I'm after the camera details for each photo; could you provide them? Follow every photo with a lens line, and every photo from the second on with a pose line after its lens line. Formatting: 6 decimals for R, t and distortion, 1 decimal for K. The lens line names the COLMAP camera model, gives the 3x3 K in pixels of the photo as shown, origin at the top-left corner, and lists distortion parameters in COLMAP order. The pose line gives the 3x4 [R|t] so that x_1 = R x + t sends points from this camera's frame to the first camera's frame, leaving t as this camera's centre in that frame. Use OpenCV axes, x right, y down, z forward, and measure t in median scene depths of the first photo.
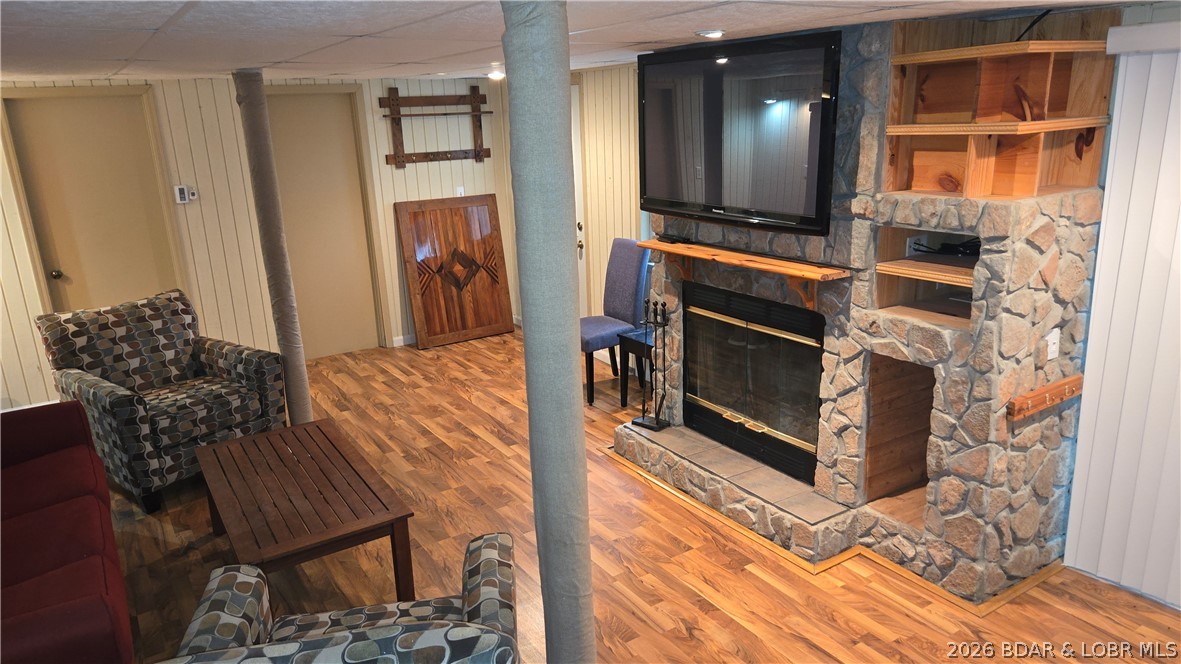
lens RADIAL K [[791.3, 0, 592.9], [0, 791.3, 329.2], [0, 0, 1]] dist [0.067979, -0.059815]
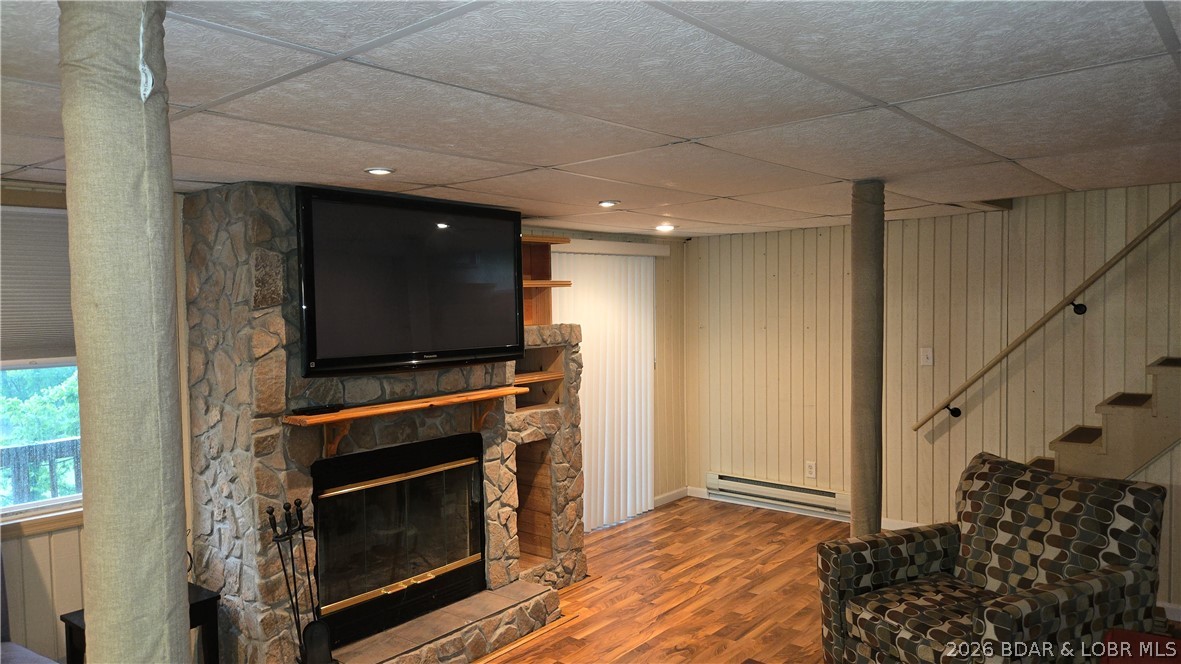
lens RADIAL K [[791.3, 0, 590.1], [0, 791.3, 329.4], [0, 0, 1]] dist [0.067979, -0.059815]
pose [[-0.282947, 0.011744, 0.959064, -0.892694], [0.286969, 0.955157, 0.072966, -0.203079], [-0.915199, 0.295867, -0.273629, 1.117482]]
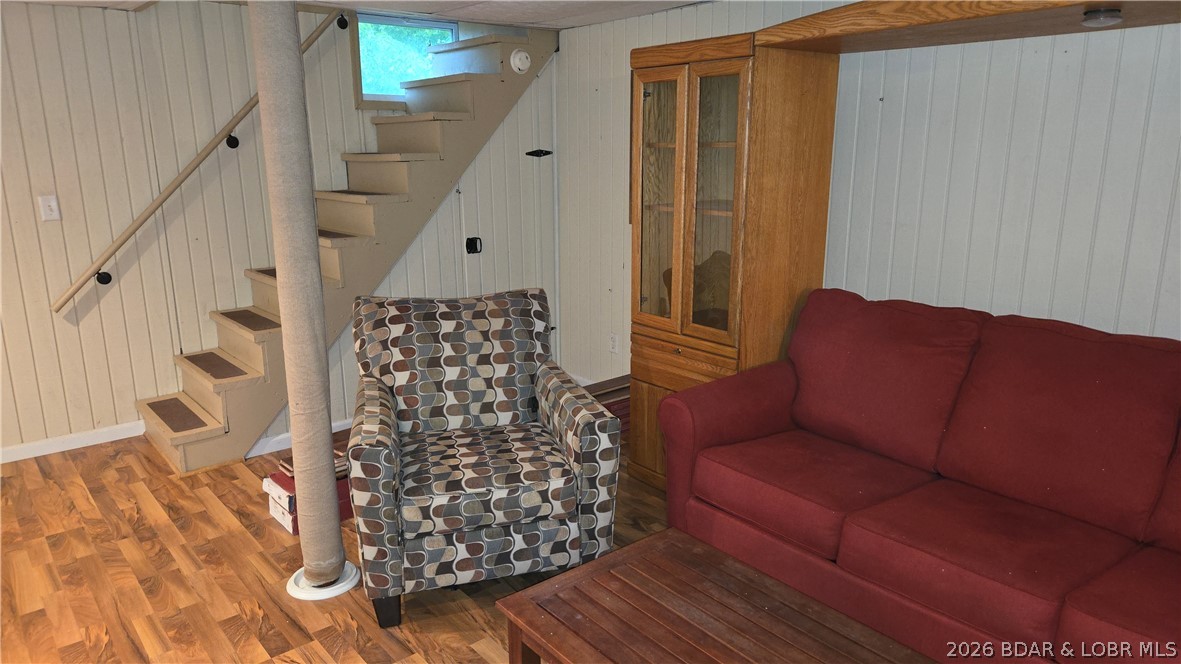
lens RADIAL K [[791.3, 0, 589.8], [0, 791.3, 341.2], [0, 0, 1]] dist [0.067979, -0.059815]
pose [[-0.993137, 0.070195, -0.093548, -0.219097], [0.015403, 0.871397, 0.490337, -0.228618], [0.115936, 0.485531, -0.866498, 1.259738]]
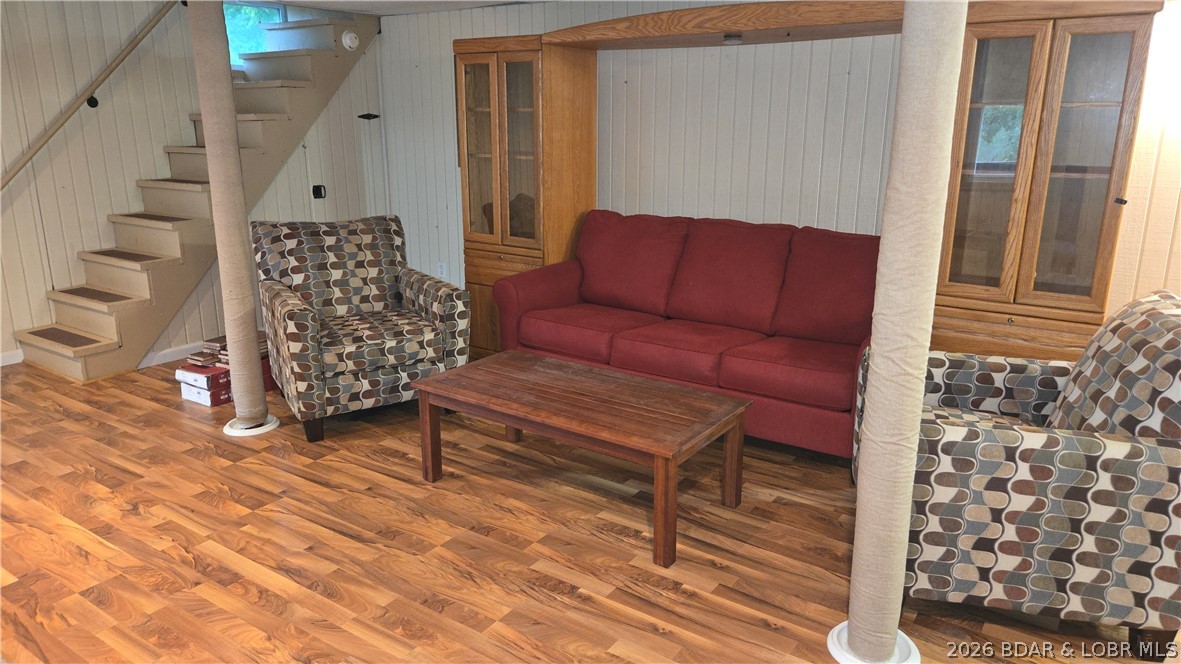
lens RADIAL K [[791.3, 0, 601.6], [0, 791.3, 325.0], [0, 0, 1]] dist [0.067979, -0.059815]
pose [[-0.924924, 0.127302, -0.358202, -0.078684], [-0.070502, 0.868476, 0.490693, -0.318398], [0.373556, 0.479108, -0.794299, 1.630154]]
